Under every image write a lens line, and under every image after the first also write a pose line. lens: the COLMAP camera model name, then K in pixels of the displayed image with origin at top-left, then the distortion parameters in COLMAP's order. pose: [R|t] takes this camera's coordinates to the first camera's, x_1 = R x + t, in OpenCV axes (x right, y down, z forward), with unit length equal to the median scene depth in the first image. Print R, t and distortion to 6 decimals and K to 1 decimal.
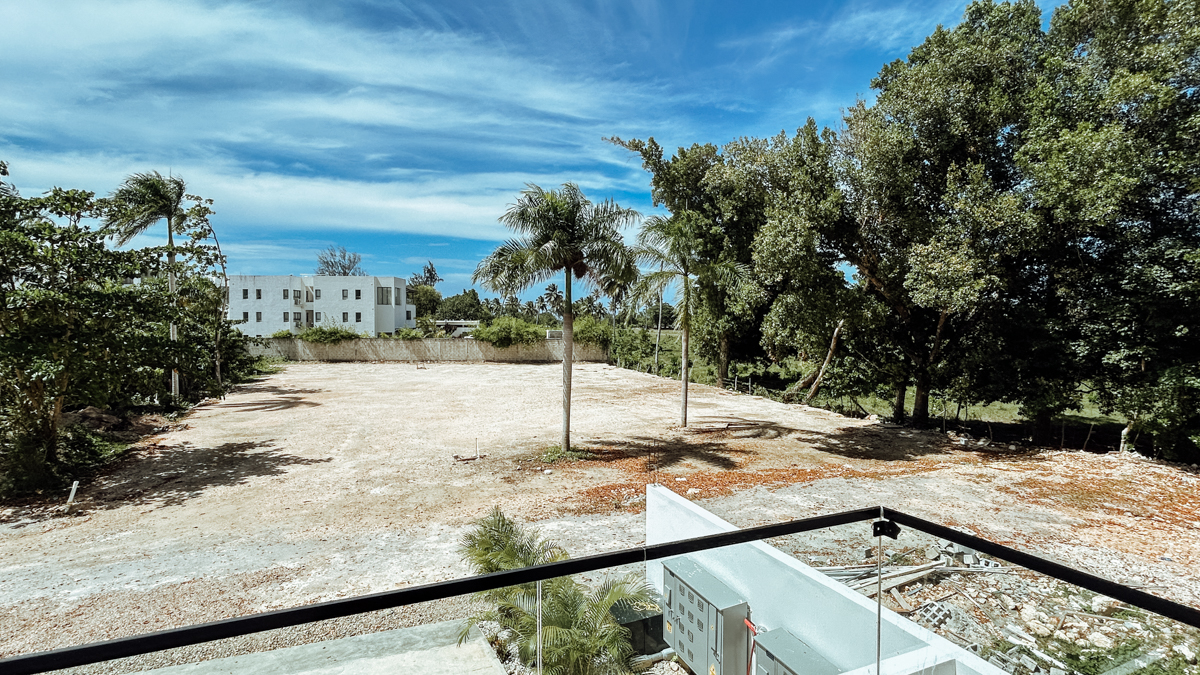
lens RADIAL K [[571.0, 0, 599.4], [0, 571.0, 334.3], [0, 0, 1]] dist [-0.008282, 0.004358]
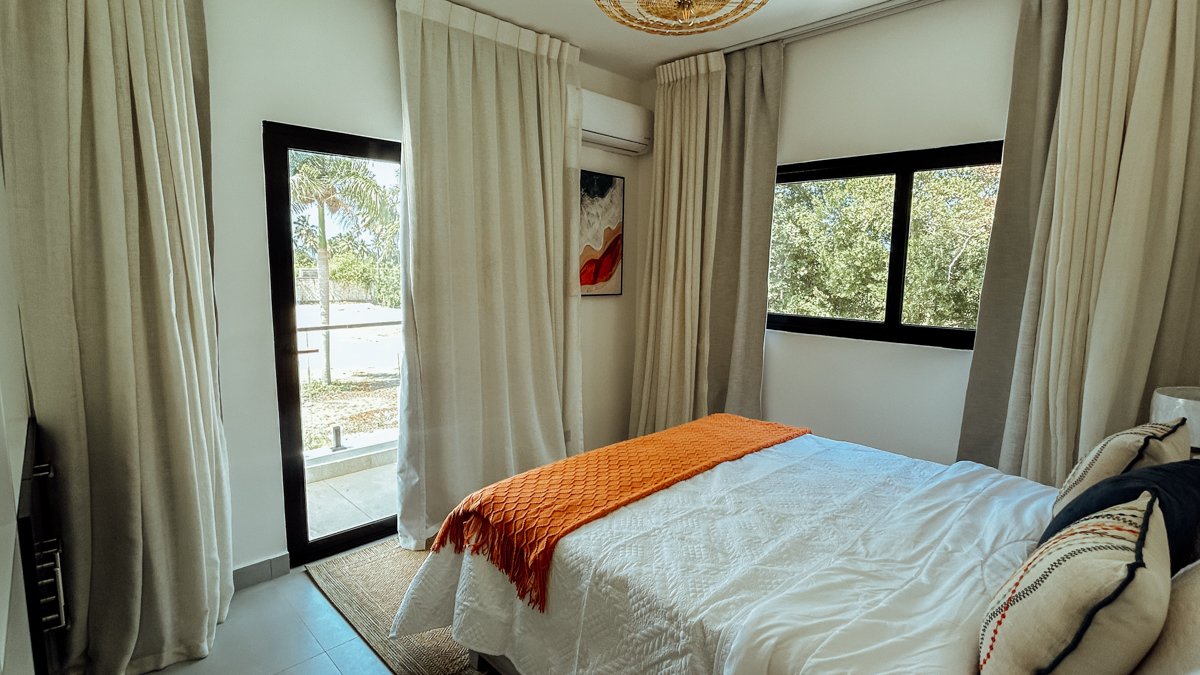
lens RADIAL K [[571.0, 0, 605.3], [0, 571.0, 345.0], [0, 0, 1]] dist [-0.008282, 0.004358]
pose [[0.921726, -0.042007, 0.385560, 0.009311], [-0.005410, 0.992628, 0.121081, 0.006054], [-0.387804, -0.113689, 0.914704, -0.113891]]
